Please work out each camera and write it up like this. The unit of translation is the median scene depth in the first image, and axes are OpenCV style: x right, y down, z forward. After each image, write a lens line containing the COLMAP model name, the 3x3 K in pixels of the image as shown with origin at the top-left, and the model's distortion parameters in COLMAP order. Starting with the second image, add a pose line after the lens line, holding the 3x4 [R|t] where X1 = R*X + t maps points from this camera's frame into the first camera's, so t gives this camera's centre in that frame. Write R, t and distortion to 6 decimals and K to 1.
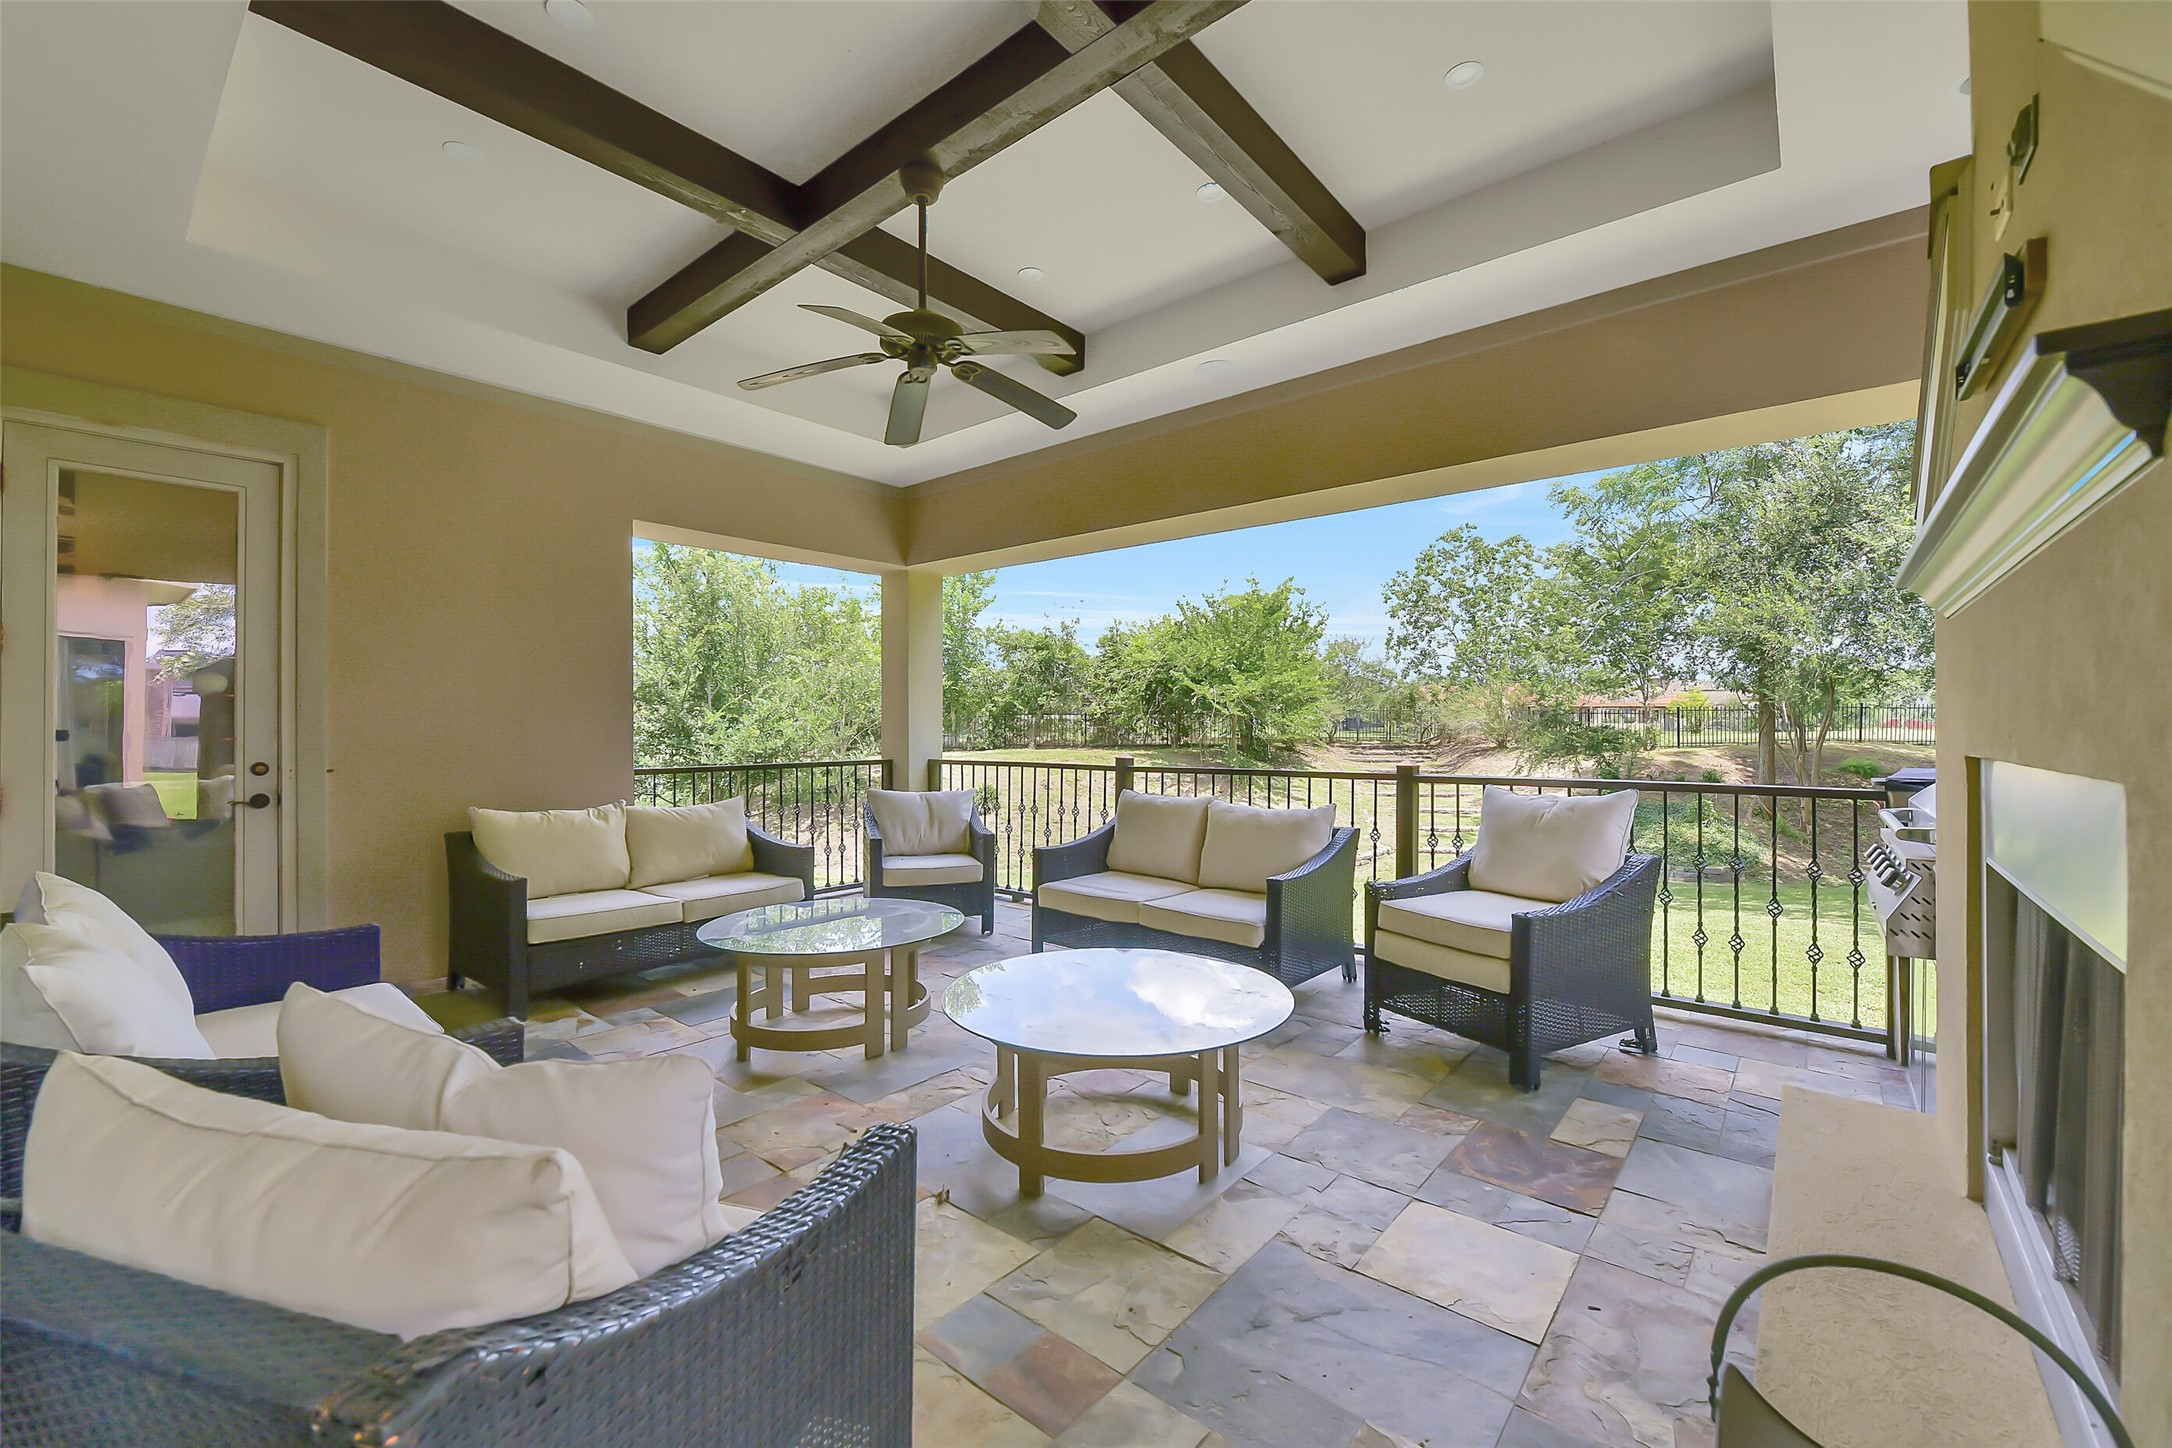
lens RADIAL K [[876.0, 0, 1088.1], [0, 876.0, 724.0], [0, 0, 1]] dist [-0.009294, 0.000352]
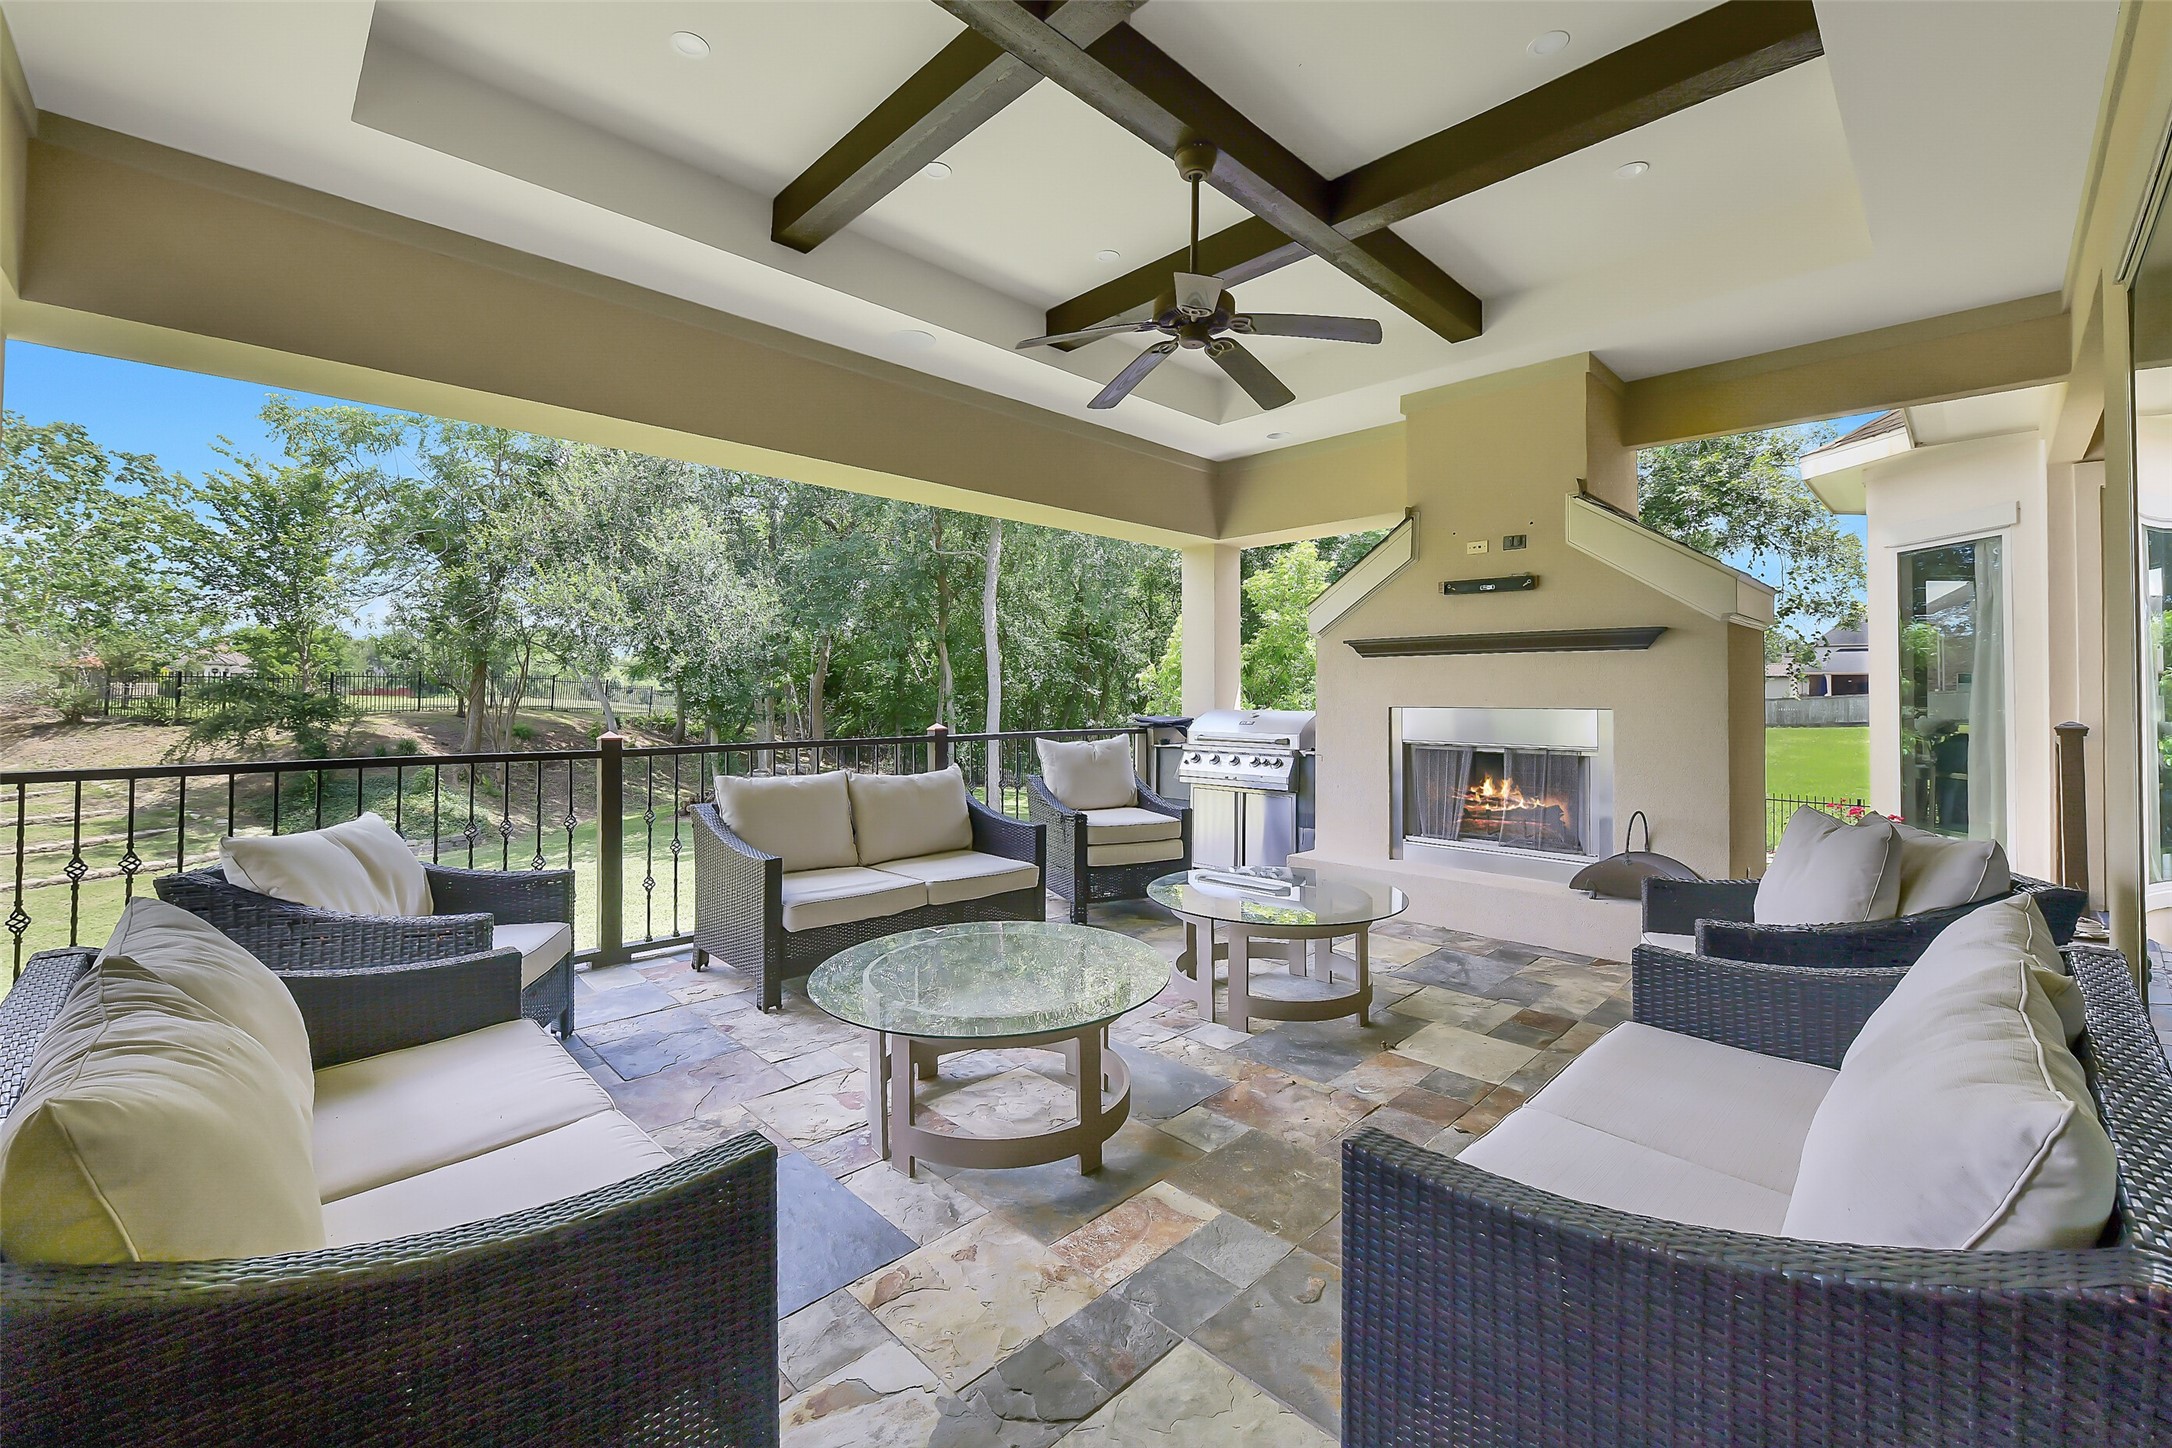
lens RADIAL K [[876.0, 0, 1105.8], [0, 876.0, 678.8], [0, 0, 1]] dist [-0.009294, 0.000352]
pose [[0.096980, 0.017260, 0.995137, -0.310337], [-0.000657, 0.999851, -0.017278, 0.000851], [-0.995286, 0.001022, 0.096977, 0.261141]]
